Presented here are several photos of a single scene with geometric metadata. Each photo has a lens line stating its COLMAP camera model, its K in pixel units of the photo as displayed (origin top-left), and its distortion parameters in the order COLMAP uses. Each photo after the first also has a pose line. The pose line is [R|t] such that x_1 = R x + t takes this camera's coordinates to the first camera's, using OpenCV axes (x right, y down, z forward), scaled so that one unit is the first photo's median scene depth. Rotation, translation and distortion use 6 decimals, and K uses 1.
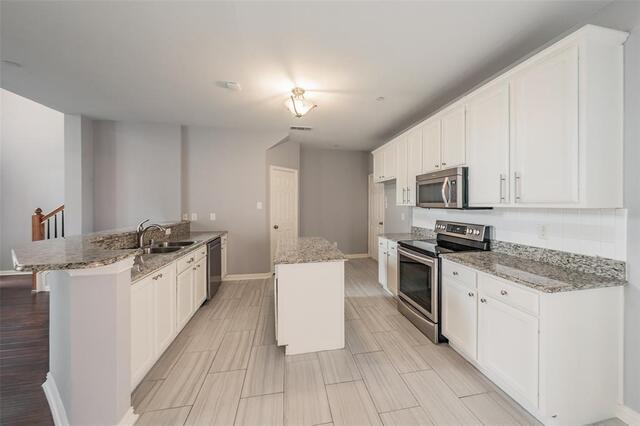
lens RADIAL K [[227.5, 0, 327.4], [0, 227.5, 205.1], [0, 0, 1]] dist [0.003064, 0.000055]
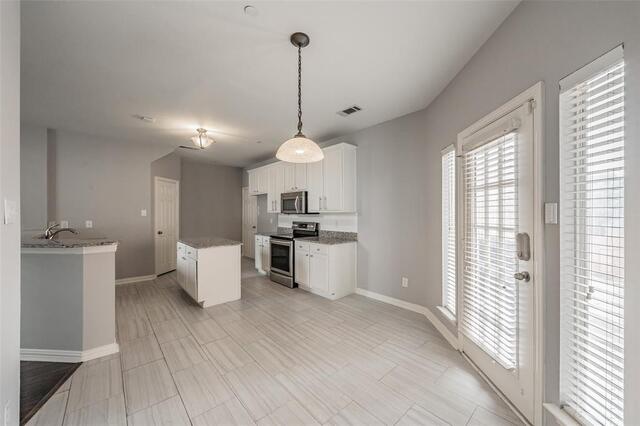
lens RADIAL K [[243.2, 0, 319.1], [0, 243.2, 212.9], [0, 0, 1]] dist [-0.002065, -0.000127]
pose [[0.857151, -0.000640, 0.515065, -0.278056], [0.003852, 0.999979, -0.005167, 0.016807], [-0.515051, 0.006413, 0.857135, -0.642707]]
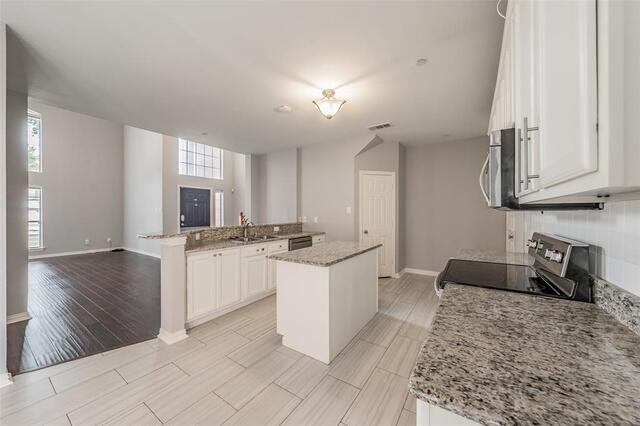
lens RADIAL K [[227.5, 0, 334.8], [0, 227.5, 212.2], [0, 0, 1]] dist [0.003064, 0.000055]
pose [[0.735250, 0.000972, -0.677796, 0.565276], [-0.006410, 0.999964, -0.005520, 0.026901], [0.677766, 0.008404, 0.735230, 0.285383]]
